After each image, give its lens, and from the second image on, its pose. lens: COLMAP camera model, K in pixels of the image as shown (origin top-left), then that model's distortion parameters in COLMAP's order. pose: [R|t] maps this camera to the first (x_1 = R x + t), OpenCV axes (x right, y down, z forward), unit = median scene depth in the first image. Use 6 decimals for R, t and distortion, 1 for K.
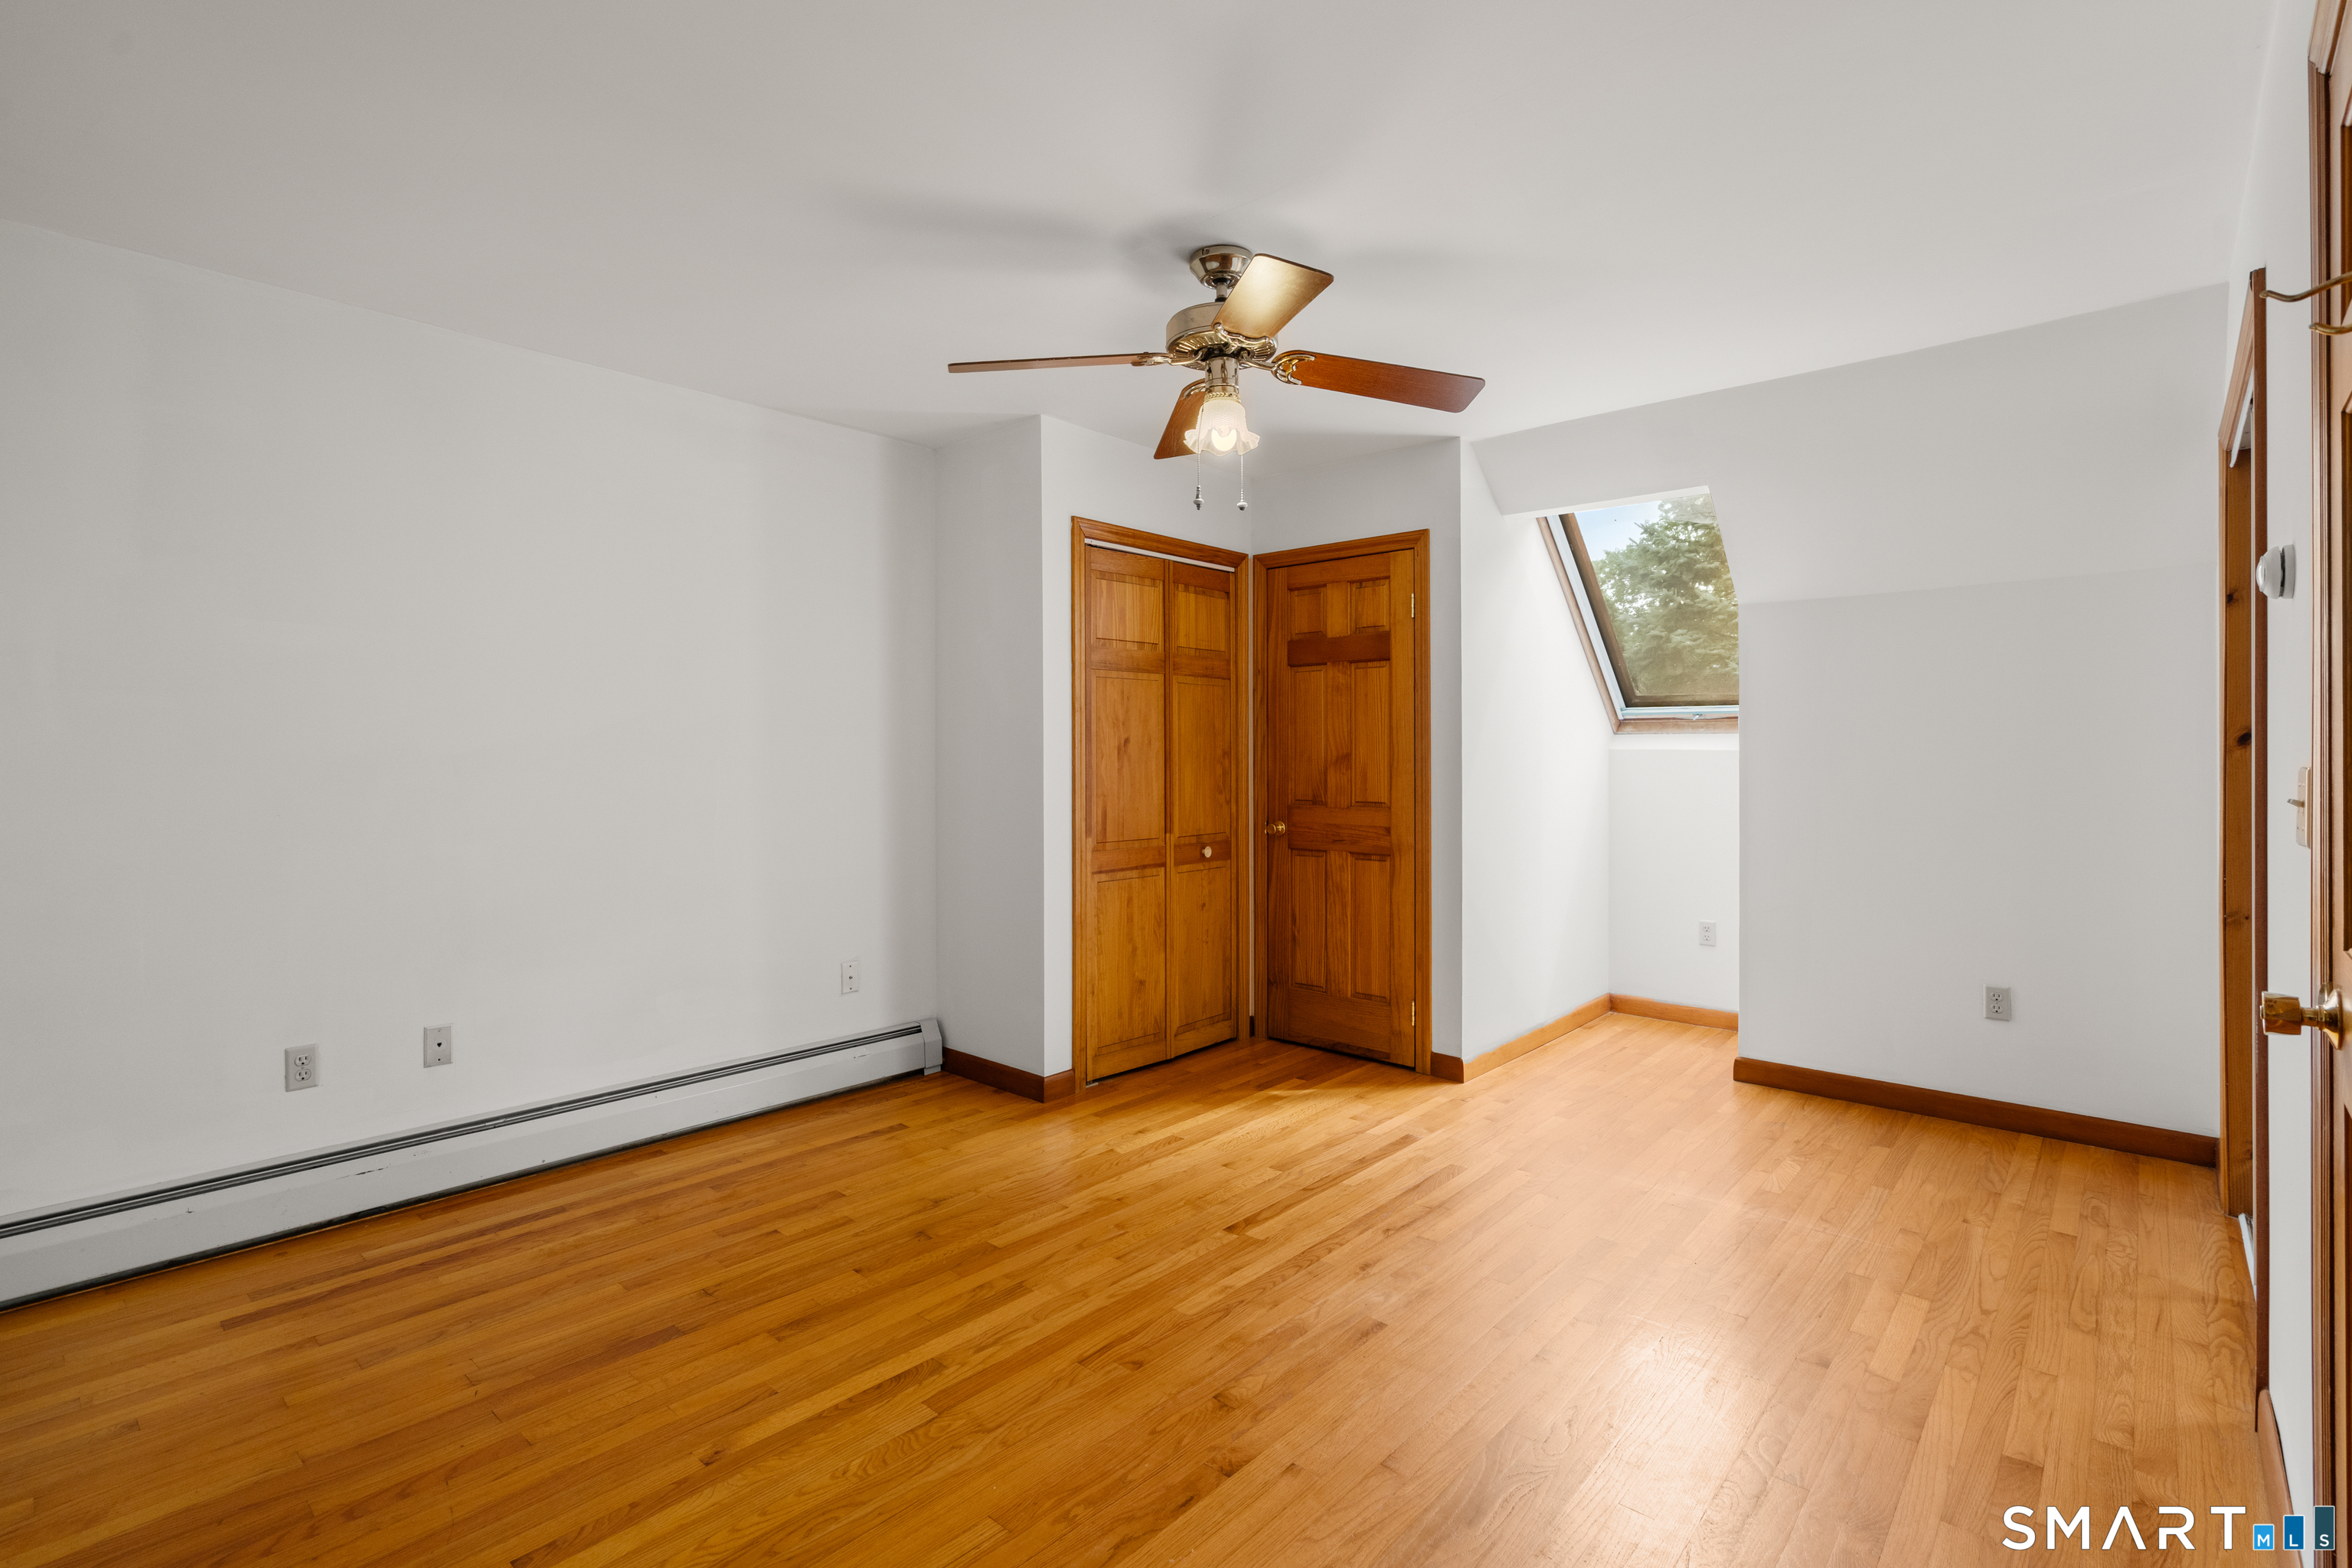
lens RADIAL K [[1065.7, 0, 1174.6], [0, 1065.7, 772.0], [0, 0, 1]] dist [-0.003854, 0.001174]
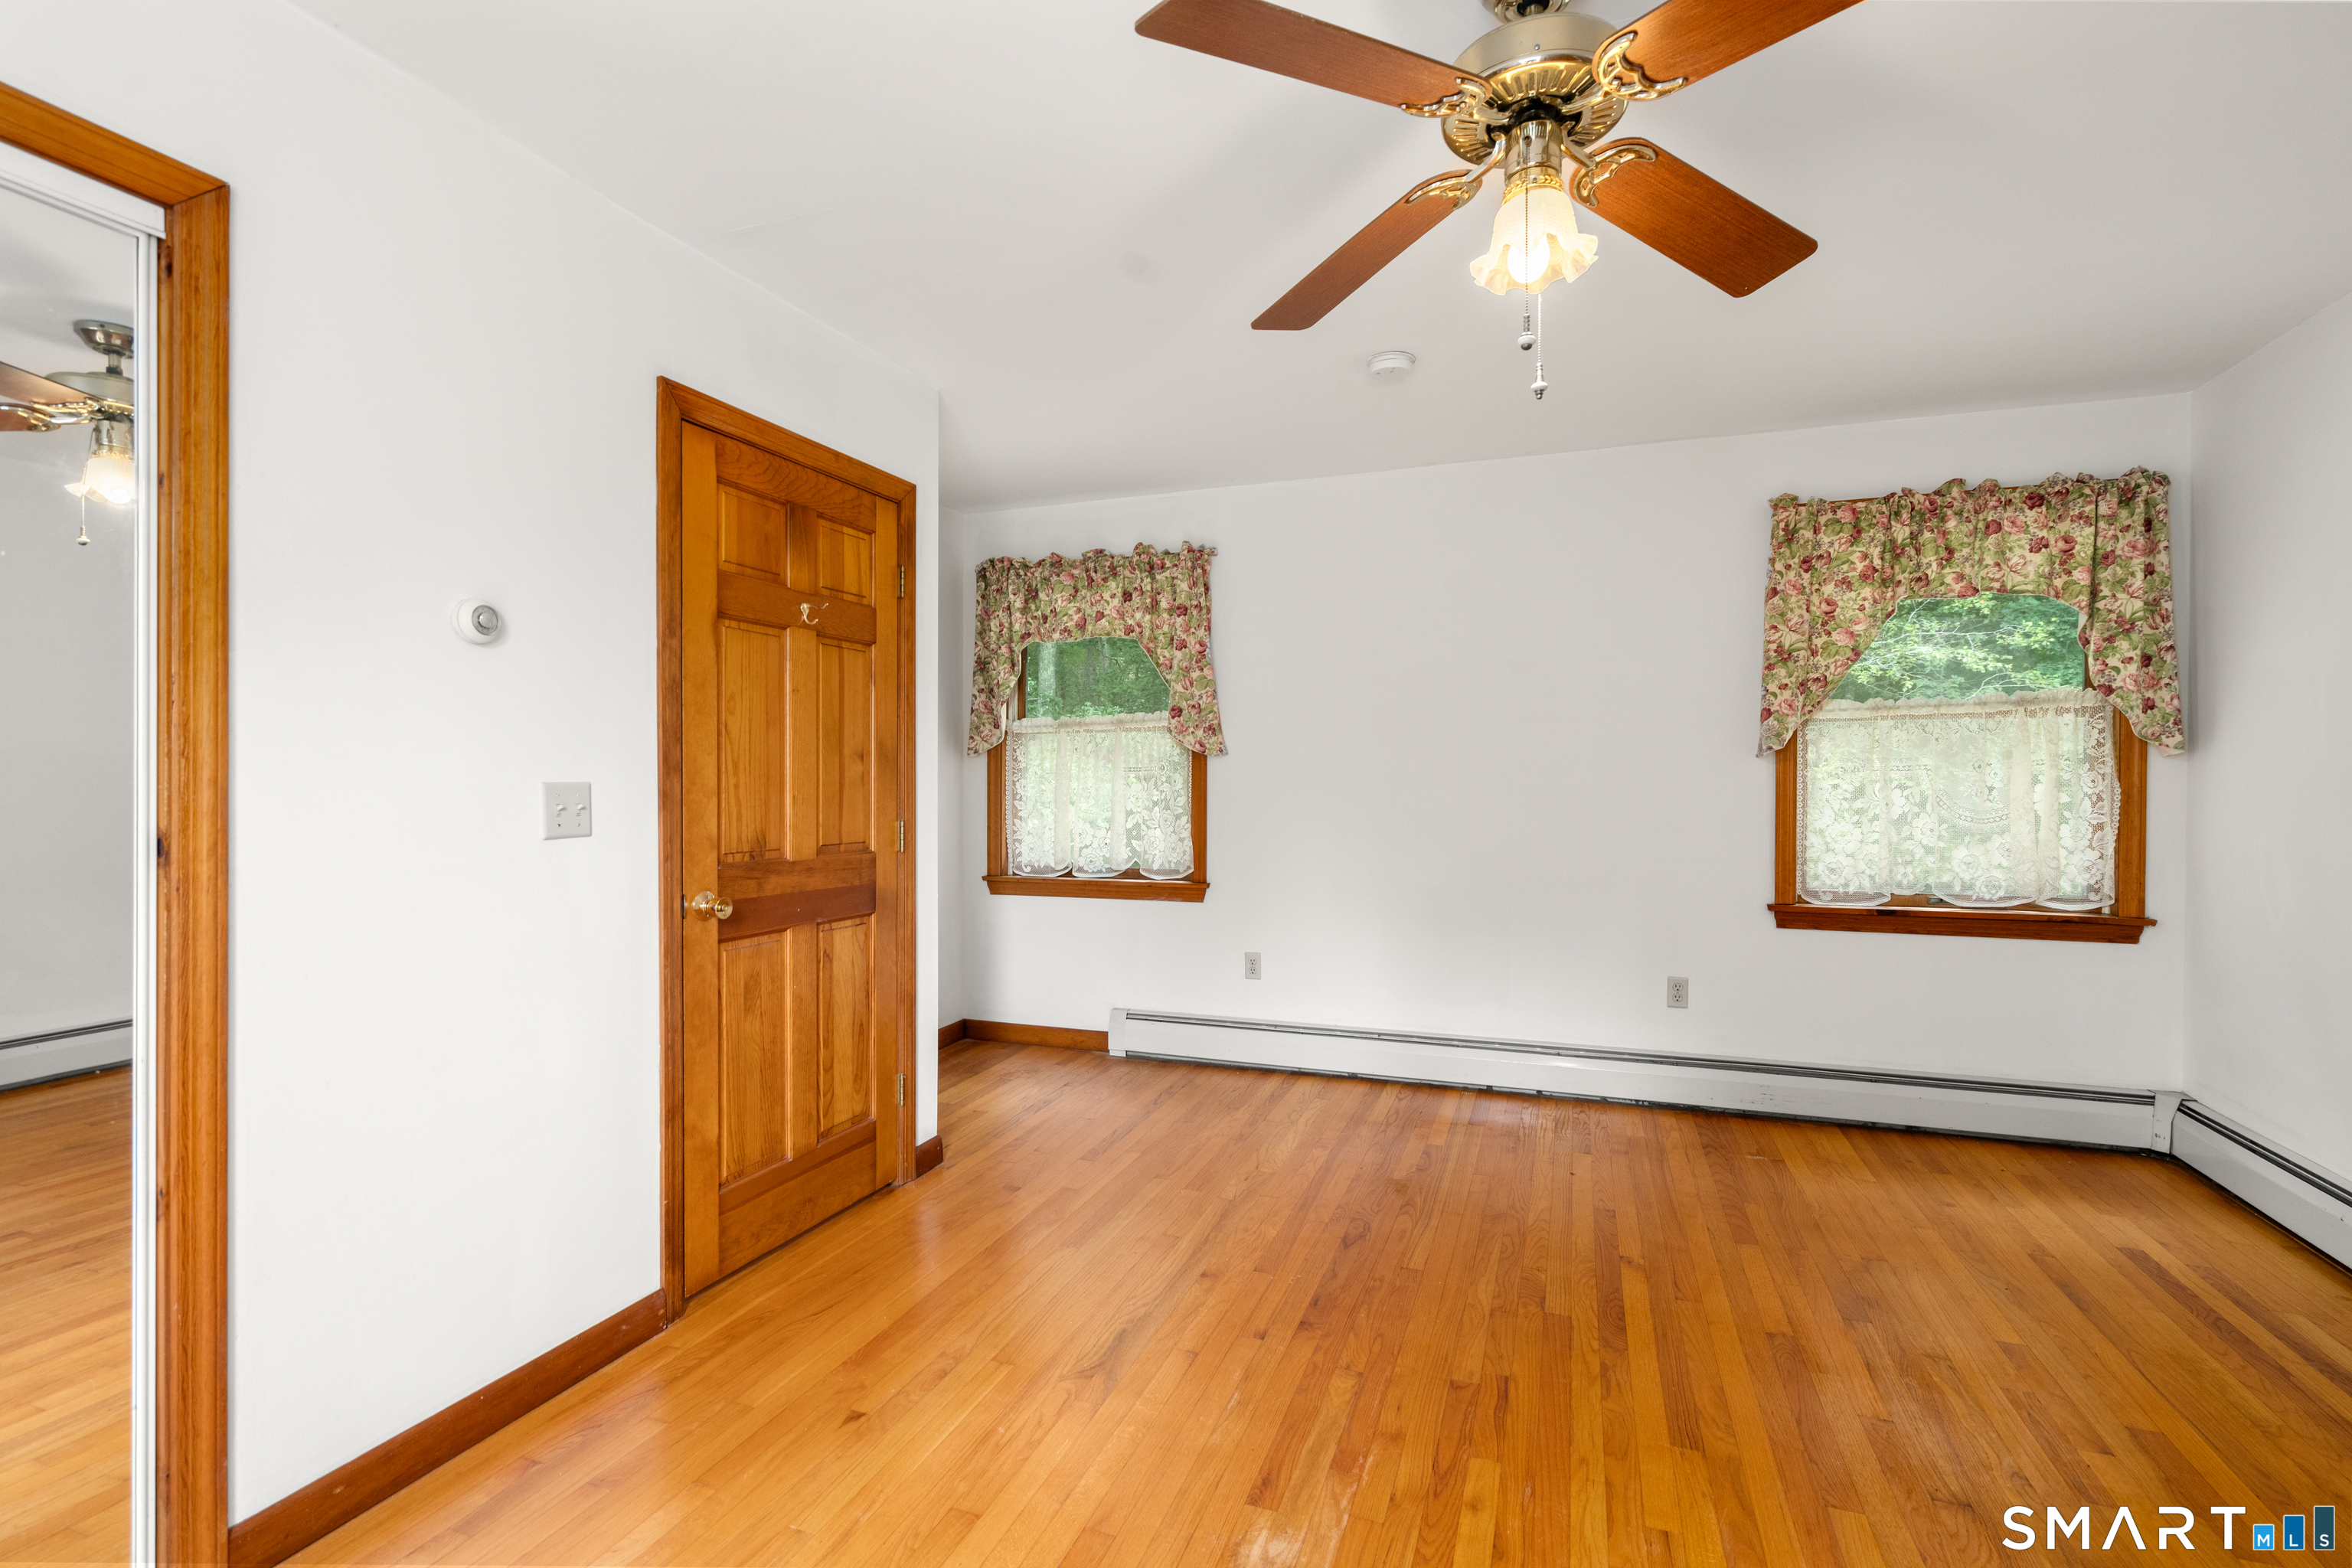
lens RADIAL K [[1065.7, 0, 1176.4], [0, 1065.7, 779.7], [0, 0, 1]] dist [-0.003854, 0.001174]
pose [[-0.928604, 0.002997, -0.371061, 0.541034], [-0.002446, 0.999896, 0.014197, -0.019597], [0.371065, 0.014091, -0.928500, 1.716844]]
